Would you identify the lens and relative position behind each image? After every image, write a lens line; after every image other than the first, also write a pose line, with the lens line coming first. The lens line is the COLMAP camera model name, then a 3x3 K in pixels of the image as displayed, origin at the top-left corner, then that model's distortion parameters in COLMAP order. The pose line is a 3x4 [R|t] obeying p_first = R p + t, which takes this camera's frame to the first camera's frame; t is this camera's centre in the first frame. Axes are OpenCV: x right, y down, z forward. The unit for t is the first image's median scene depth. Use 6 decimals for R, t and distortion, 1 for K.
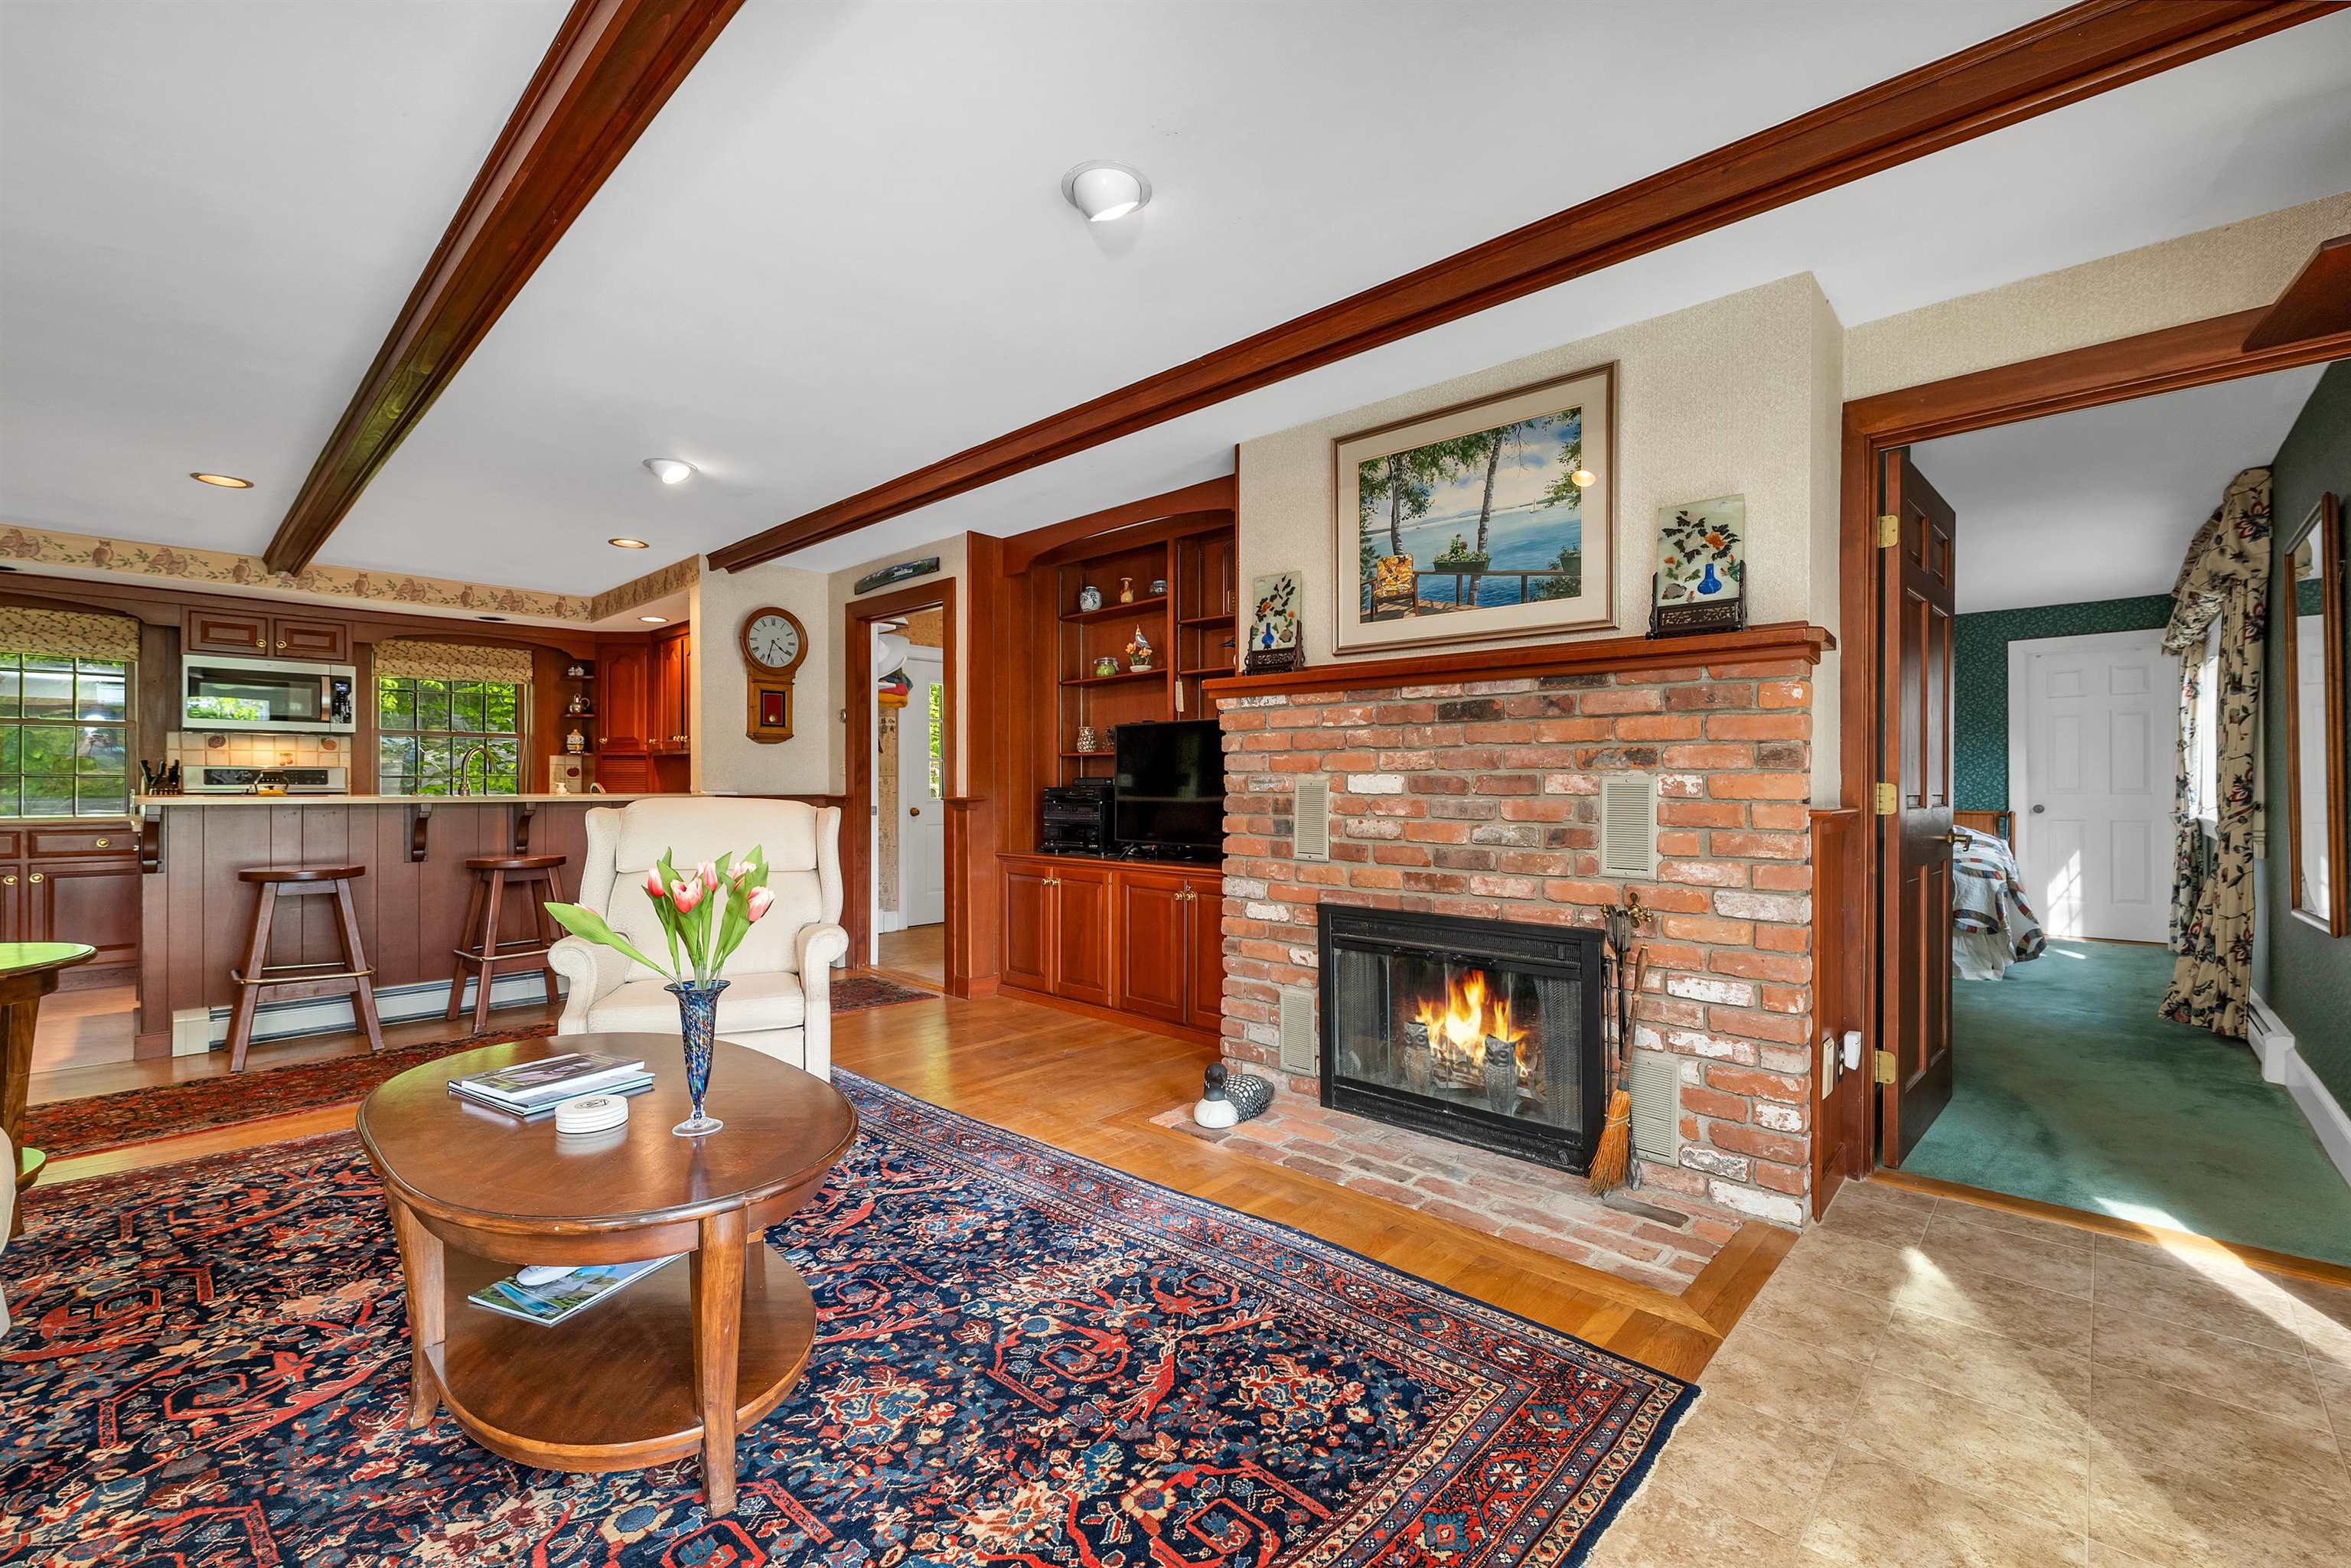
lens RADIAL K [[985.2, 0, 1178.9], [0, 985.2, 790.9], [0, 0, 1]] dist [0.001620, -0.000928]
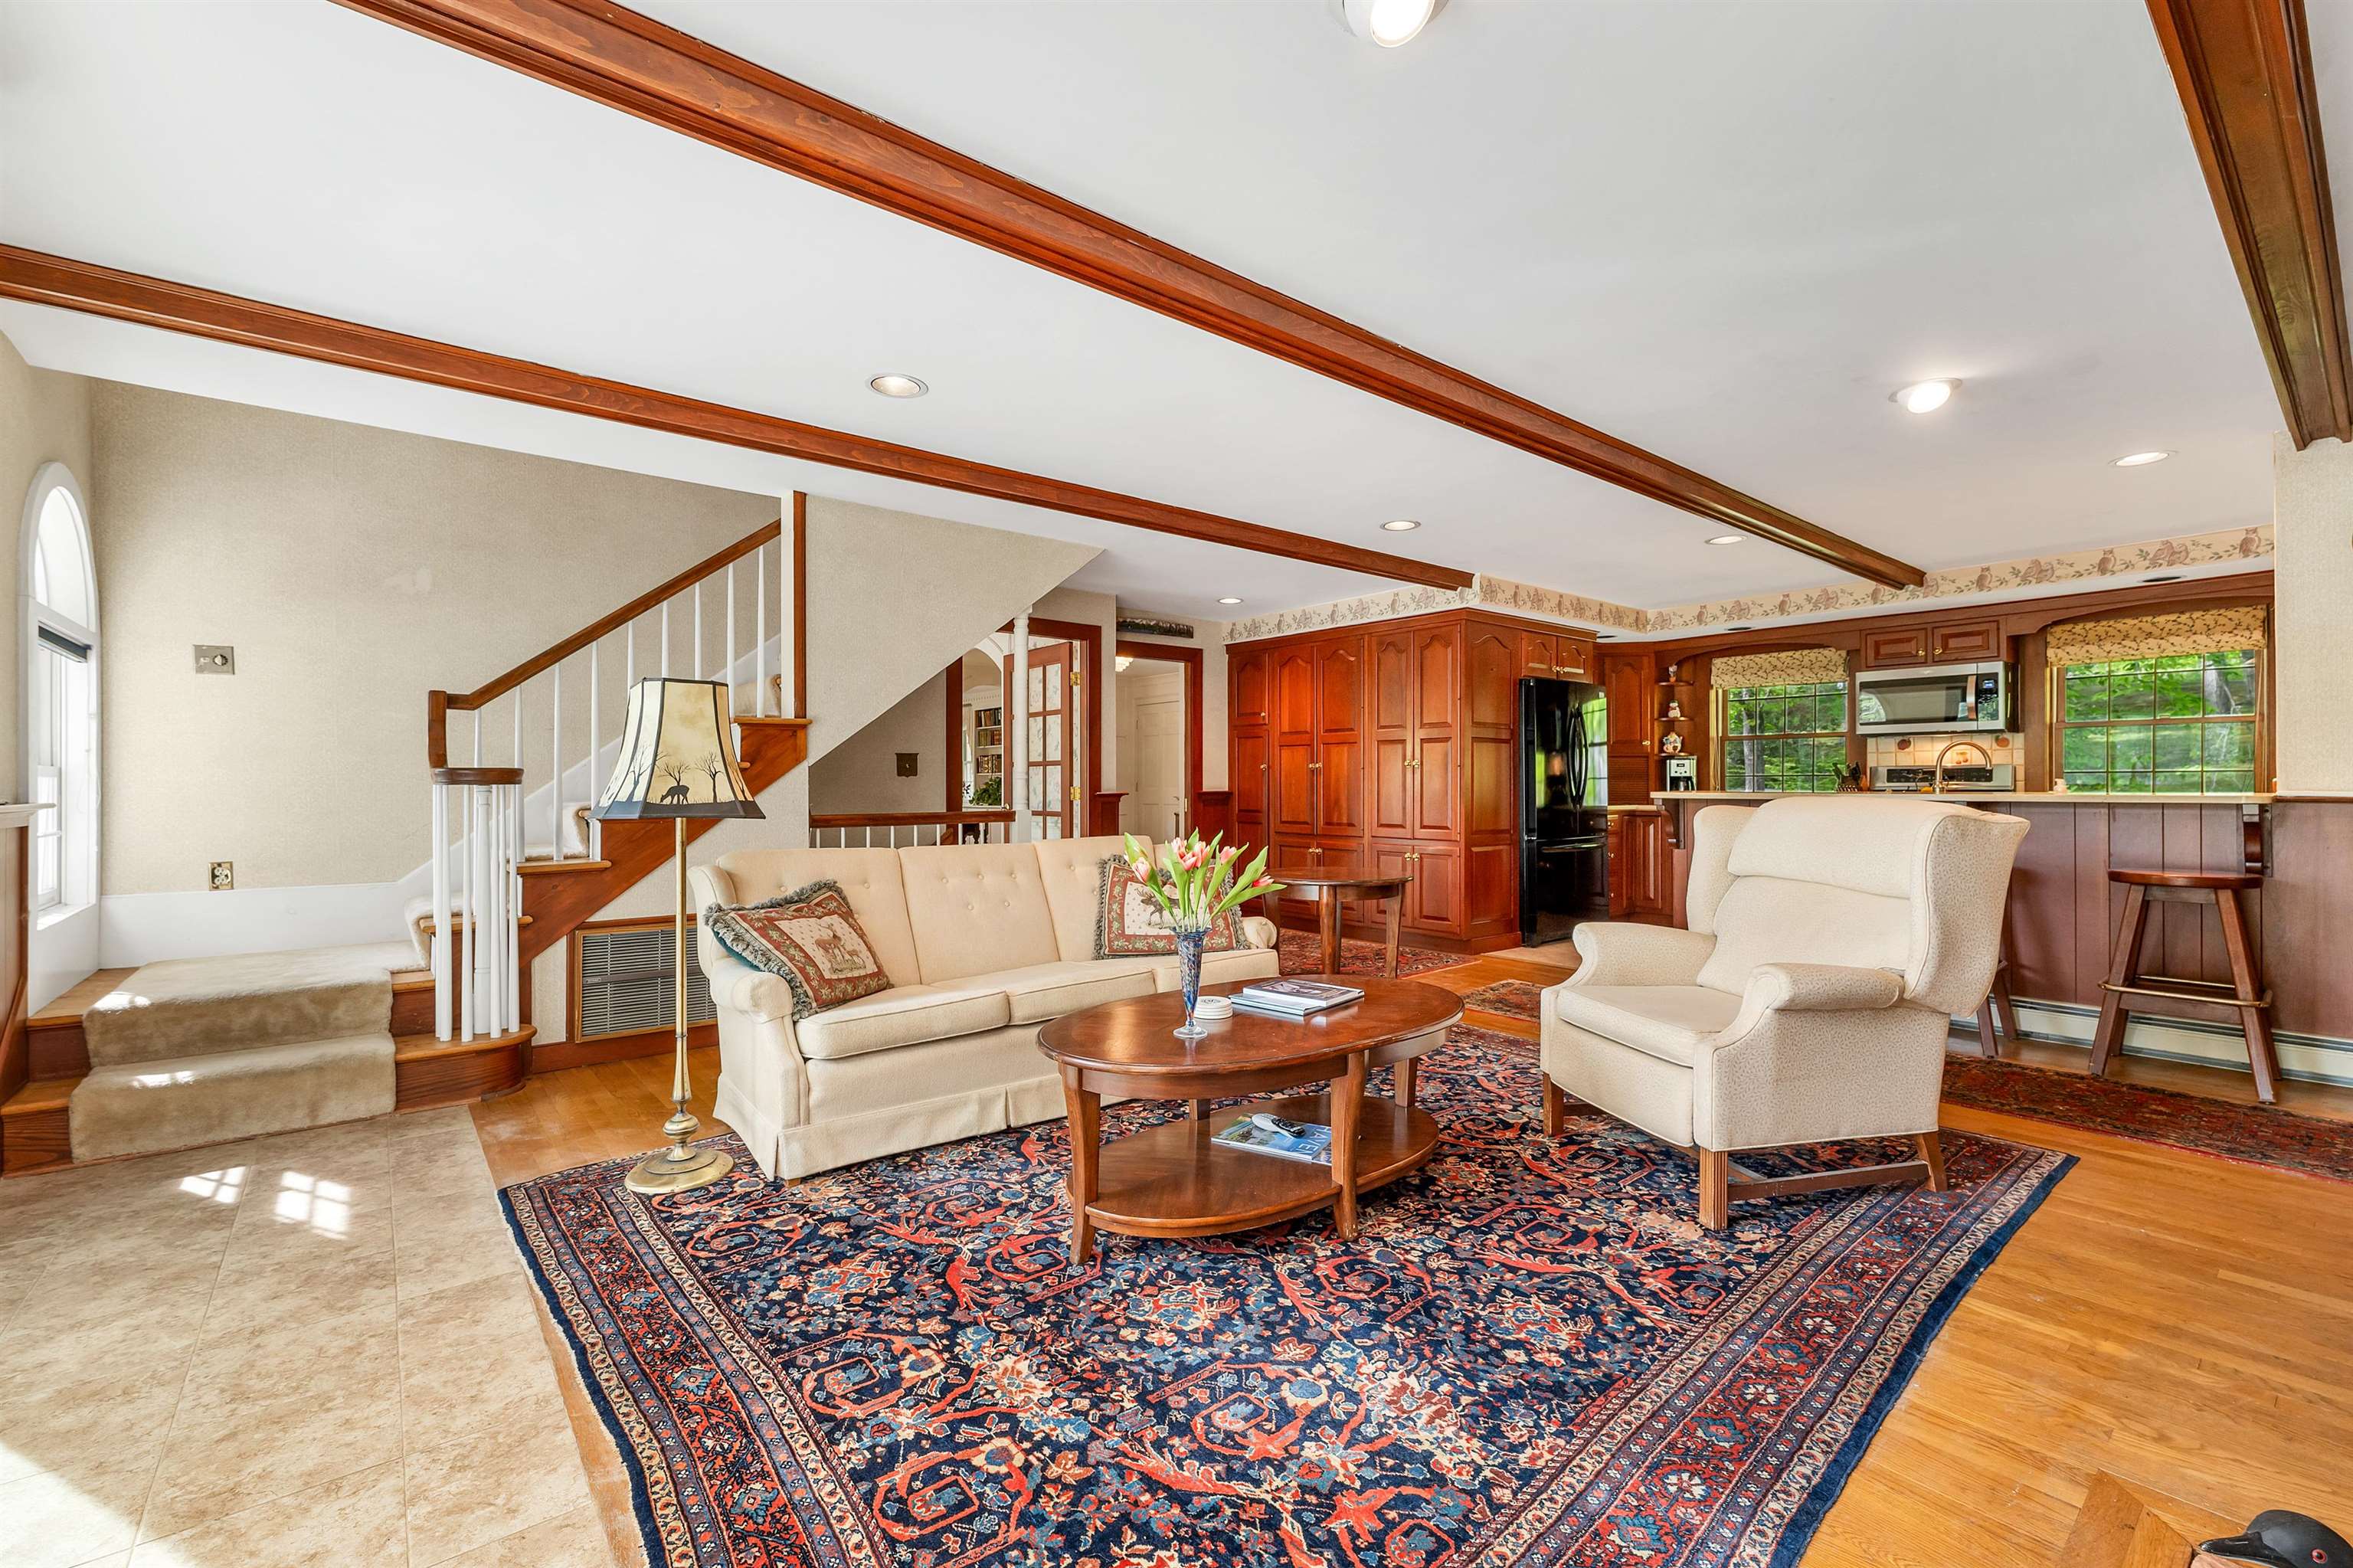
lens RADIAL K [[986.1, 0, 1174.9], [0, 986.1, 783.0], [0, 0, 1]] dist [0.001620, -0.000928]
pose [[-0.138476, -0.002923, -0.990362, 0.572492], [-0.005221, 0.999984, -0.002222, 0.001768], [0.990352, 0.004863, -0.138489, 0.768958]]
